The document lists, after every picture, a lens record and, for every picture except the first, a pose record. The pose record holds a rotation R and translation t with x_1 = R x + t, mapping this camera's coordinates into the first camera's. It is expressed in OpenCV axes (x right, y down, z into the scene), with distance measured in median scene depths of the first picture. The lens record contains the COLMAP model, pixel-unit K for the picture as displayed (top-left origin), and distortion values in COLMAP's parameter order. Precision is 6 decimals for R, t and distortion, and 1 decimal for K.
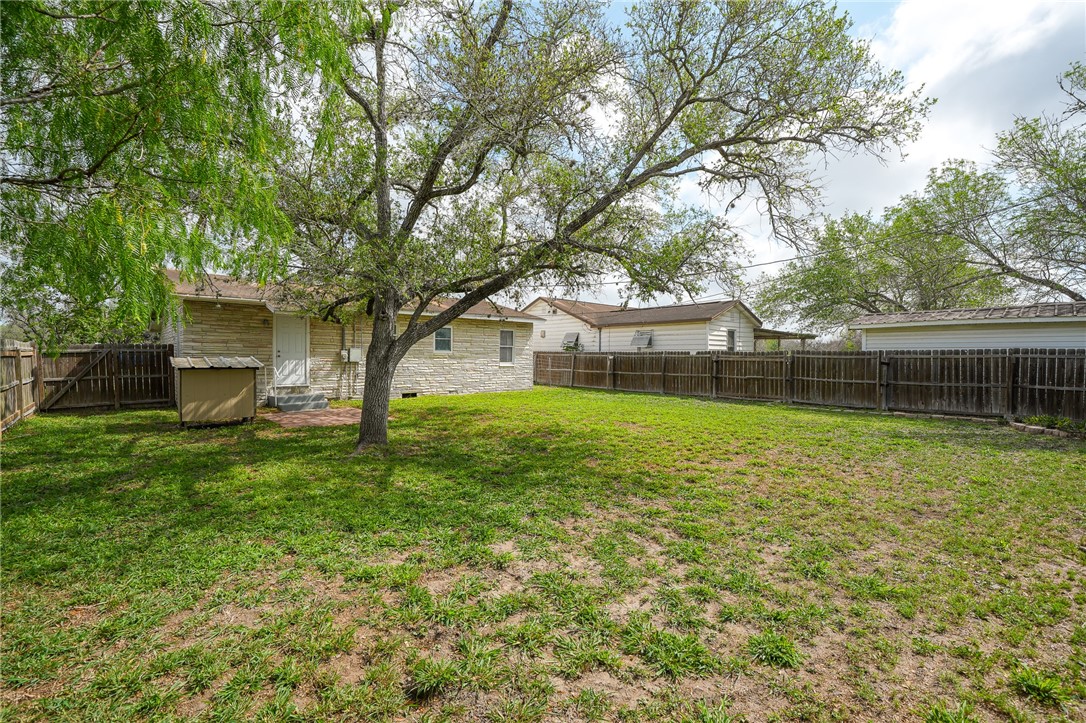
lens RADIAL K [[456.8, 0, 531.7], [0, 456.8, 365.0], [0, 0, 1]] dist [-0.002521, -0.000032]
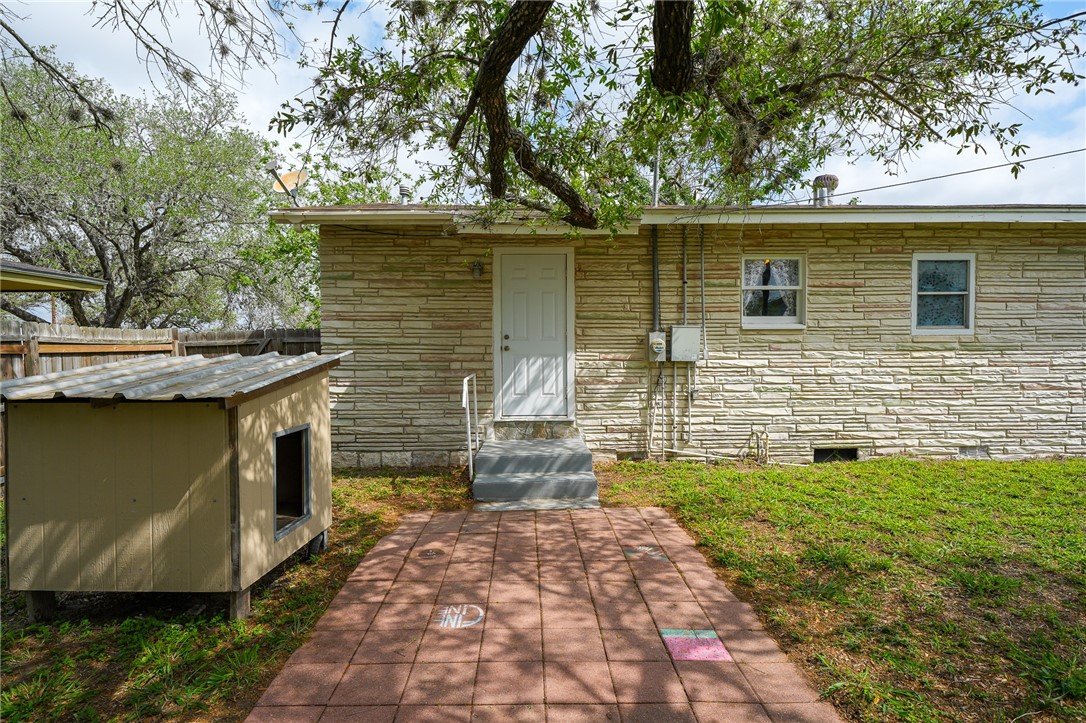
lens RADIAL K [[561.0, 0, 535.7], [0, 561.0, 361.5], [0, 0, 1]] dist [0.001213, 0.000934]
pose [[0.765354, 0.008408, -0.643555, -0.187390], [-0.002350, 0.999945, 0.010270, -0.011717], [0.643606, -0.006347, 0.765331, 0.580706]]
